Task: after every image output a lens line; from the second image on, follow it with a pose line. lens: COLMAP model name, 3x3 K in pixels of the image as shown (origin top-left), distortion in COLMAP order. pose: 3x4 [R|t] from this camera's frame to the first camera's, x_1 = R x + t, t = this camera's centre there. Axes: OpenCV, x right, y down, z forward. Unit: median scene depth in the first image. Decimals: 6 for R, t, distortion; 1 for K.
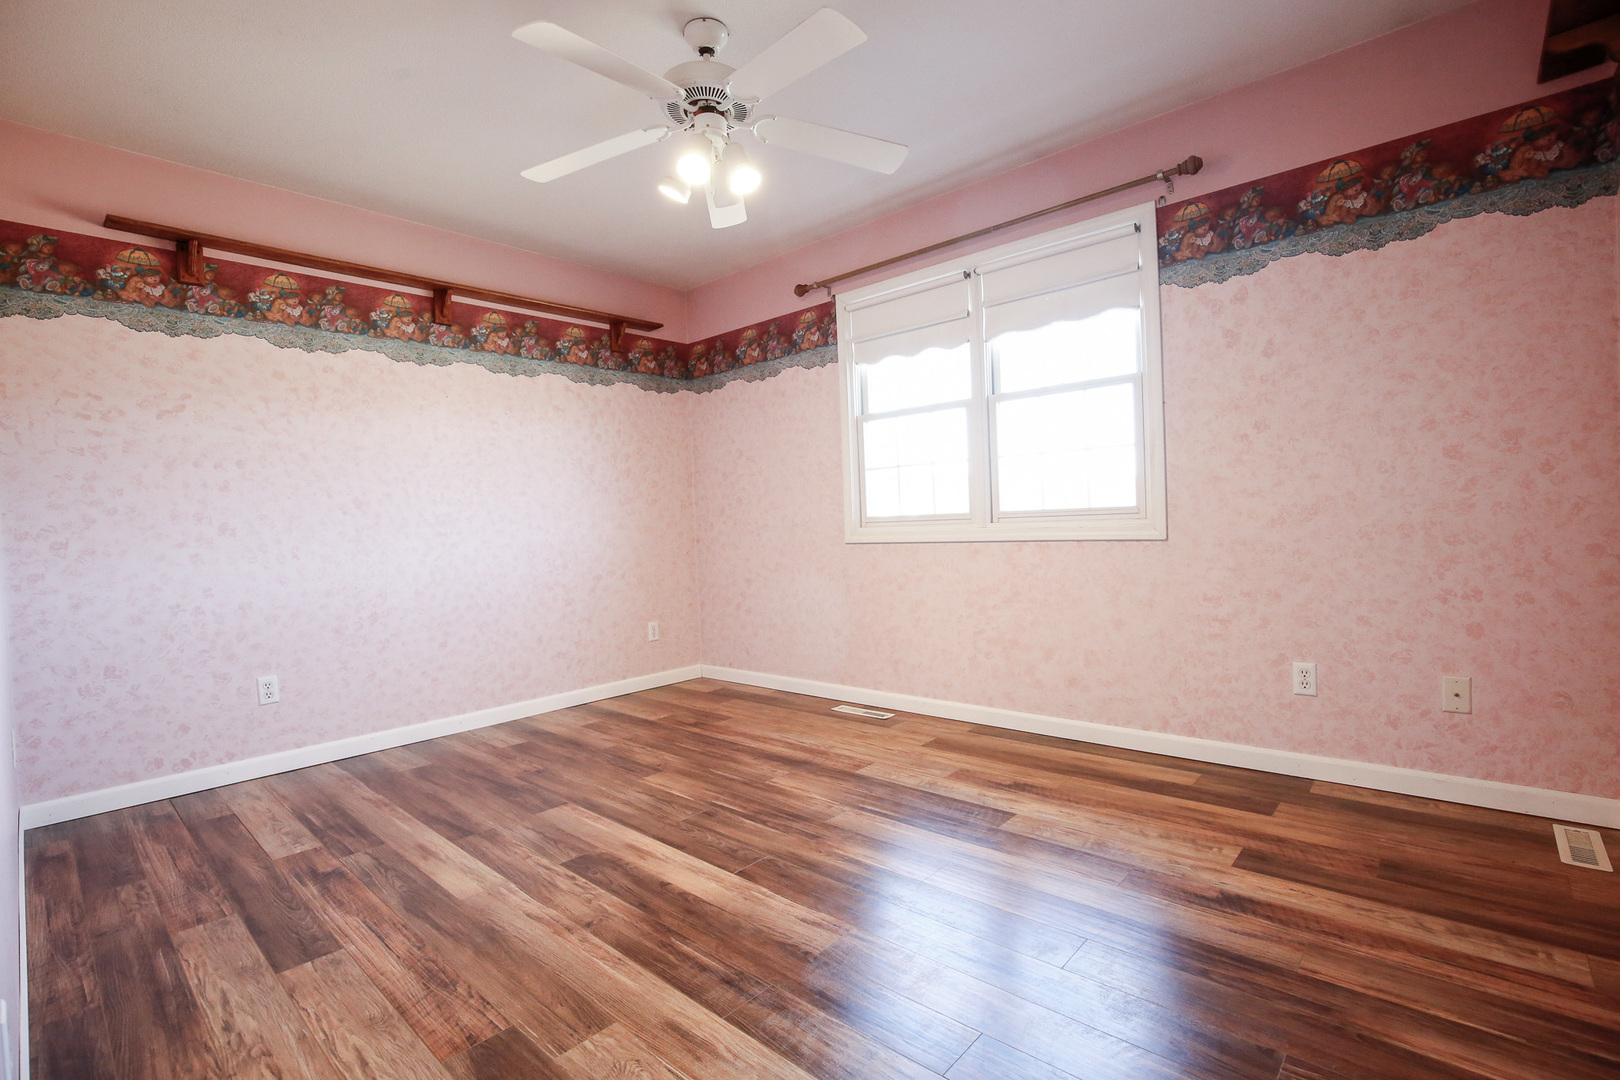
lens RADIAL K [[736.4, 0, 808.5], [0, 736.4, 541.6], [0, 0, 1]] dist [-0.030734, 0.006230]
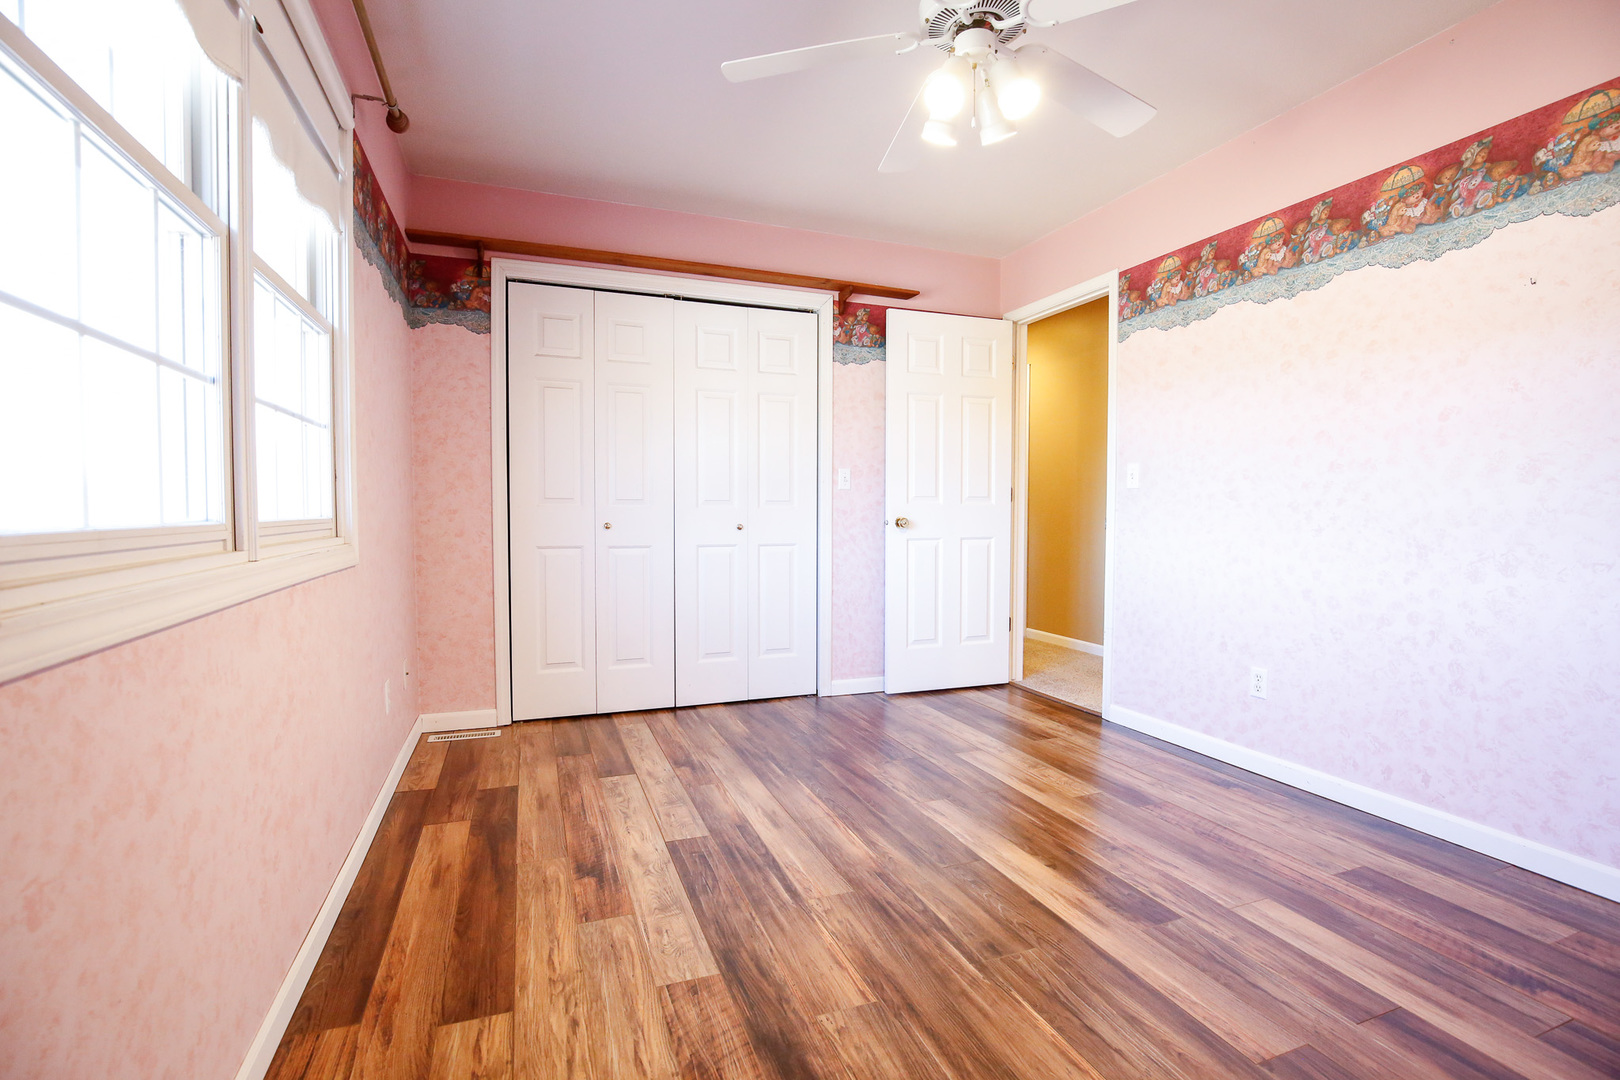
lens RADIAL K [[736.4, 0, 804.0], [0, 736.4, 538.1], [0, 0, 1]] dist [-0.030734, 0.006230]
pose [[-0.887995, 0.020017, 0.459418, -0.319957], [0.045610, 0.997960, 0.044678, -0.052668], [-0.457586, 0.060628, -0.887096, 1.776704]]
